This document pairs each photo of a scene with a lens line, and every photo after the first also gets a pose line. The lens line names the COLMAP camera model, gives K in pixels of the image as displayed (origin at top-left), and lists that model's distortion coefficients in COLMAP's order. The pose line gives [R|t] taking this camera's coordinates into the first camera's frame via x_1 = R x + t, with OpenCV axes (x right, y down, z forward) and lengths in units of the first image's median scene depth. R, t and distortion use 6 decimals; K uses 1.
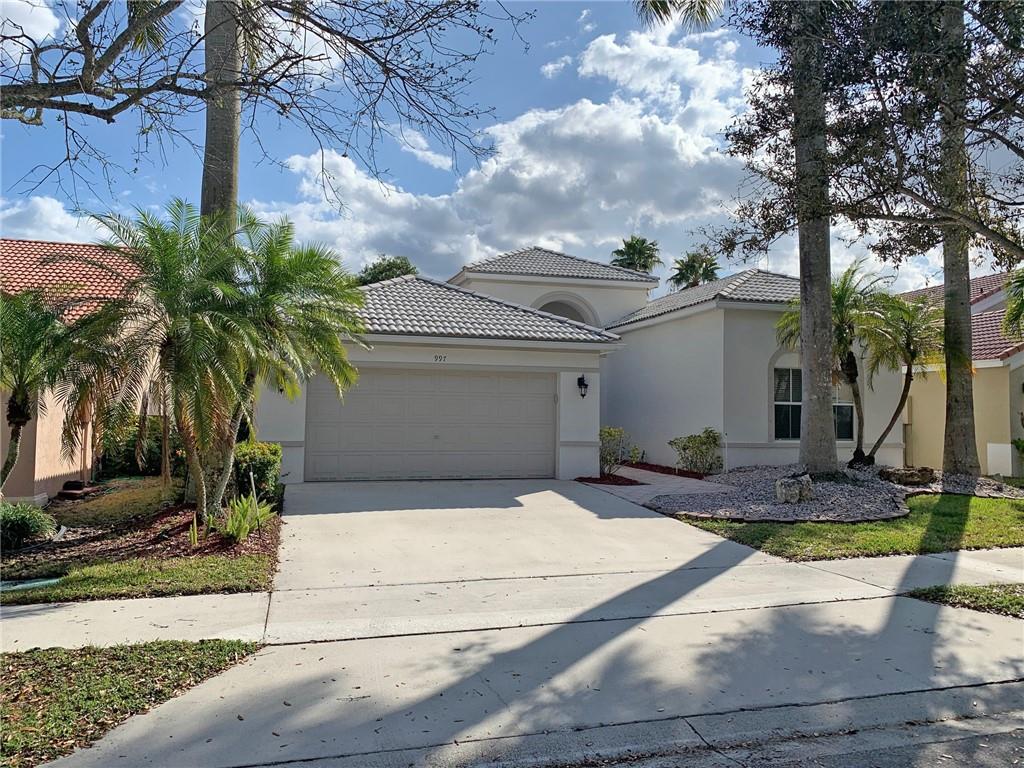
lens RADIAL K [[778.3, 0, 512.2], [0, 778.3, 388.0], [0, 0, 1]] dist [-0.004218, -0.014350]
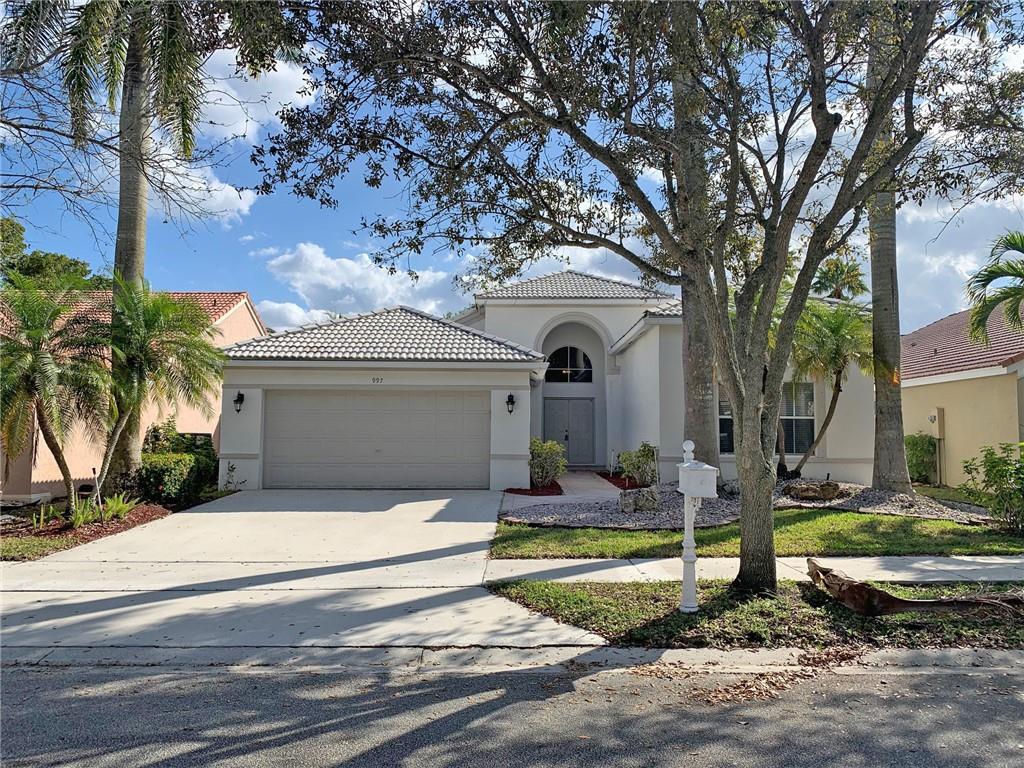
lens RADIAL K [[778.3, 0, 515.7], [0, 778.3, 380.9], [0, 0, 1]] dist [-0.004218, -0.014350]
pose [[0.964507, -0.023261, -0.263031, 0.380340], [0.014254, 0.999247, -0.036097, 0.005886], [0.263672, 0.031066, 0.964112, -0.031101]]
